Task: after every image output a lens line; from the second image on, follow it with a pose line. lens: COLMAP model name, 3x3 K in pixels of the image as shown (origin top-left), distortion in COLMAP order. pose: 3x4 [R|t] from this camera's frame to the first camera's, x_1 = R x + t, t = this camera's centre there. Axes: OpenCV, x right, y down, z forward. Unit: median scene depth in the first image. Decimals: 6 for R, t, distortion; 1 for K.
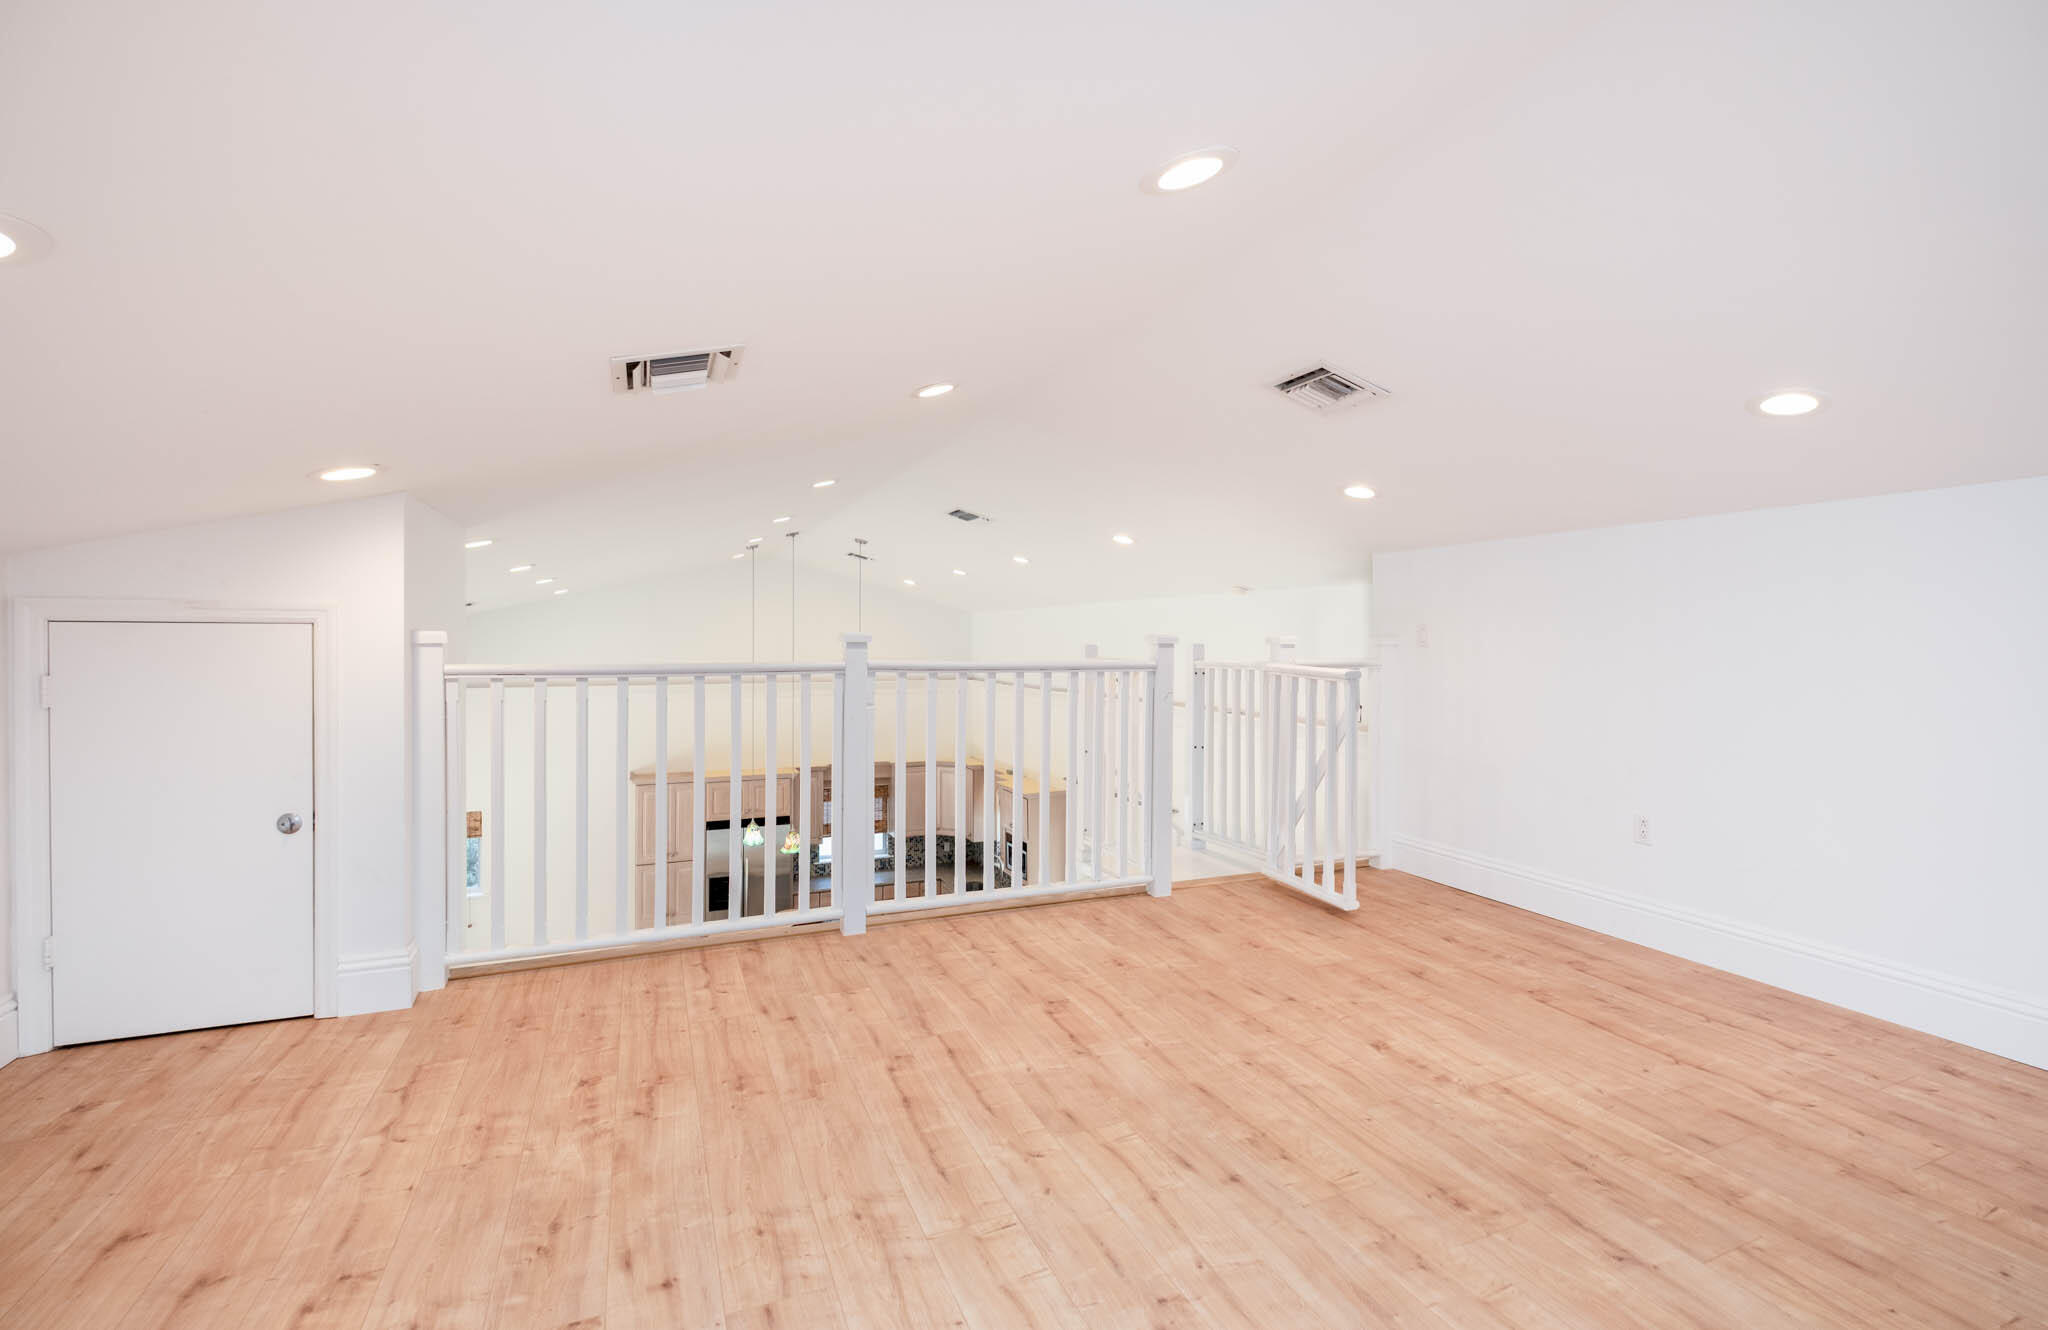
lens RADIAL K [[921.8, 0, 1024.4], [0, 921.8, 653.5], [0, 0, 1]] dist [-0.000127, -0.000004]
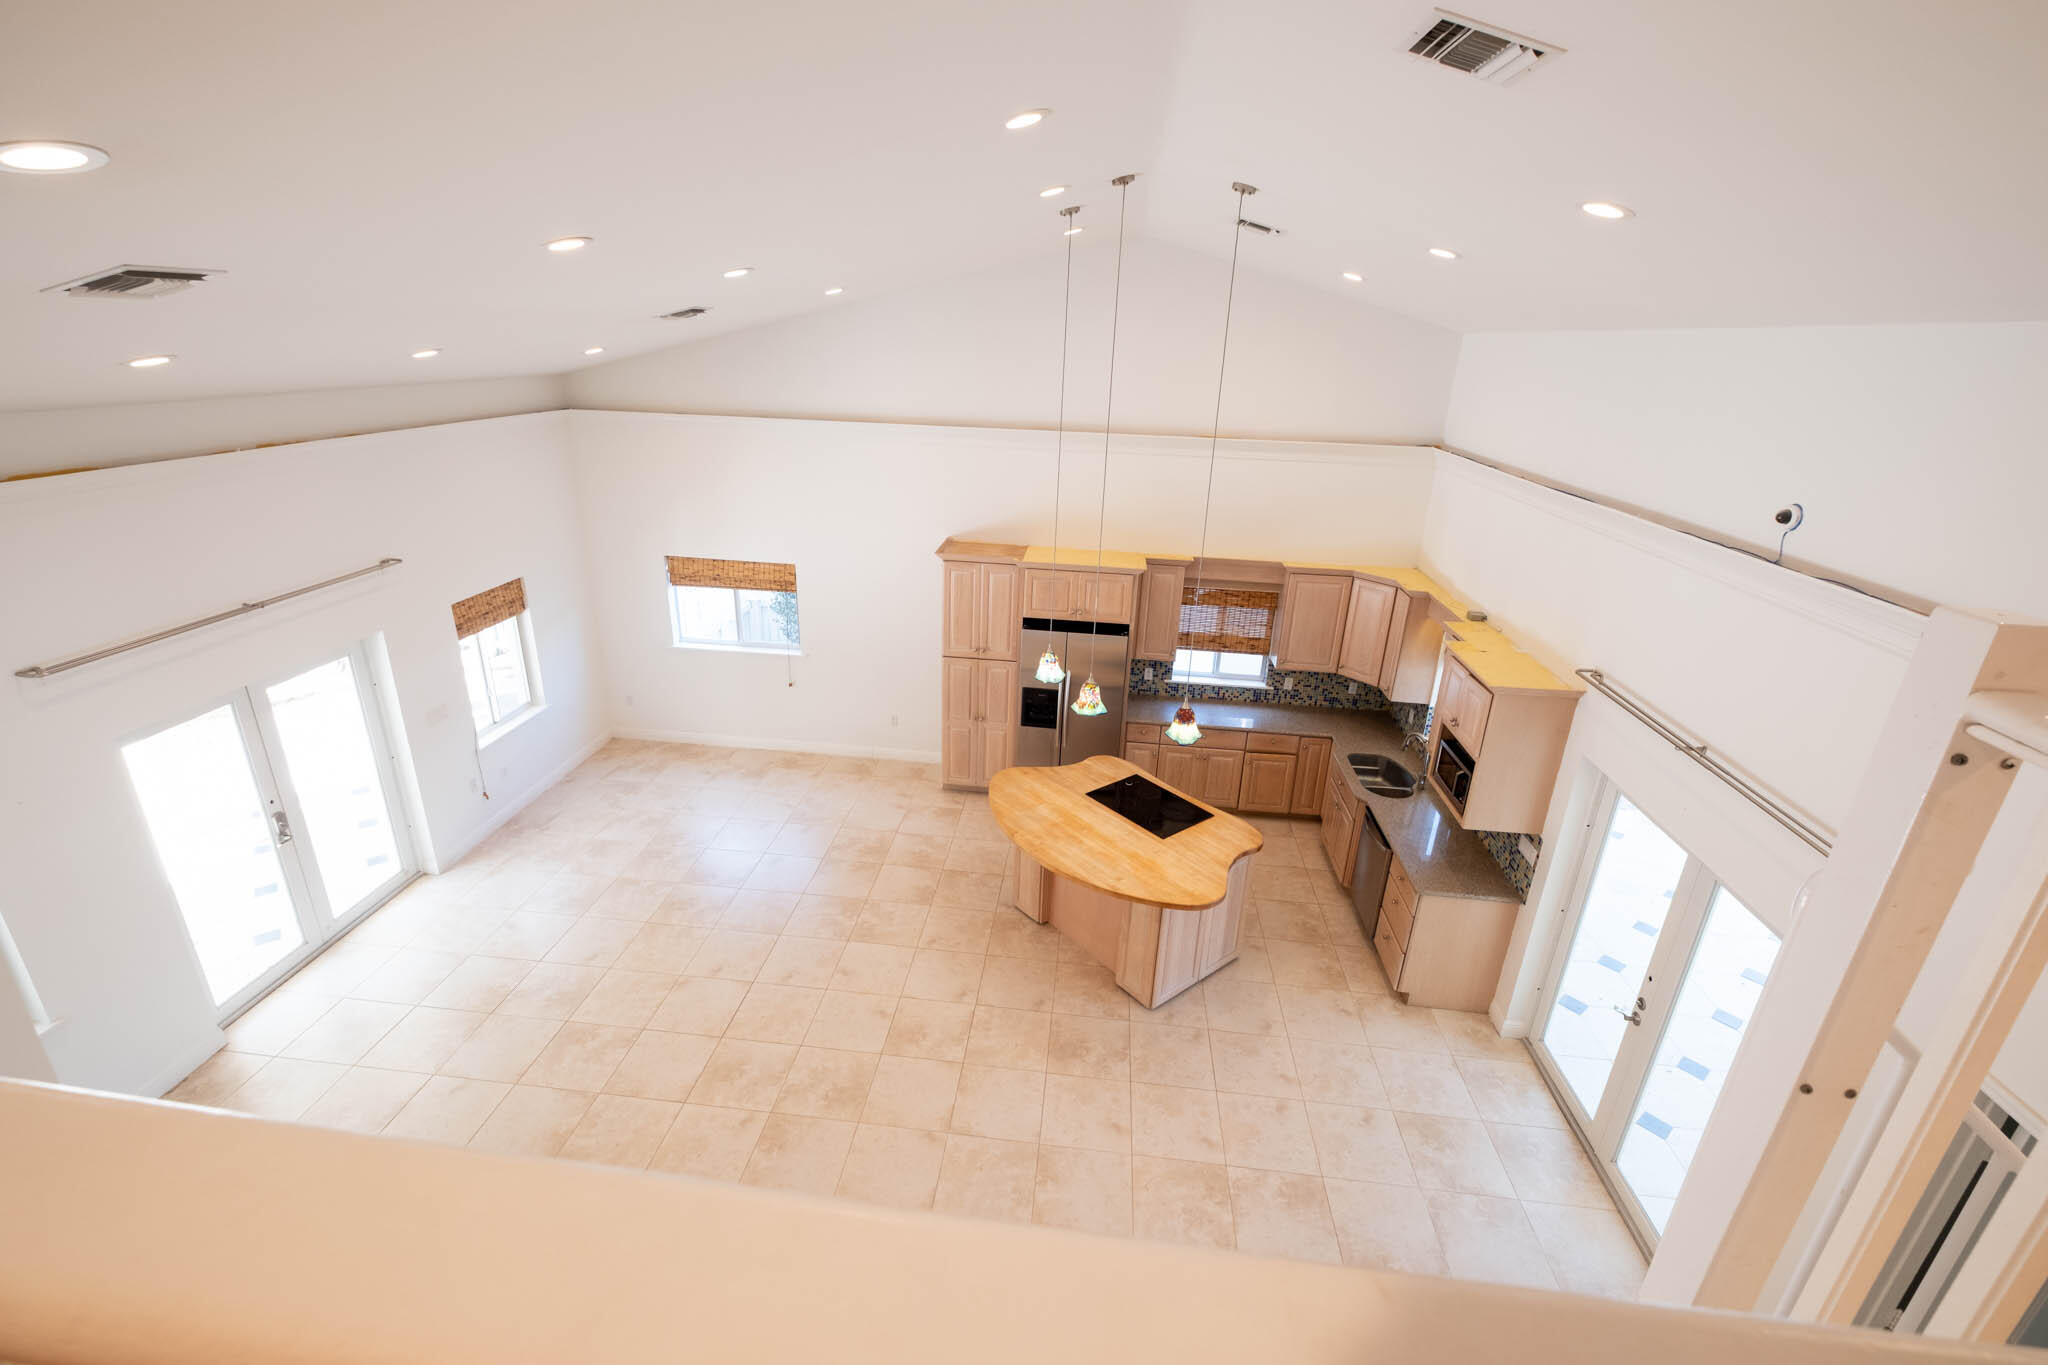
lens RADIAL K [[885.6, 0, 1017.5], [0, 885.6, 677.5], [0, 0, 1]] dist [-0.000108, -0.000001]
pose [[0.874148, 0.198846, -0.443086, -0.011820], [-0.038451, 0.937812, 0.345007, -0.025733], [0.484135, -0.284550, 0.827433, 0.378293]]
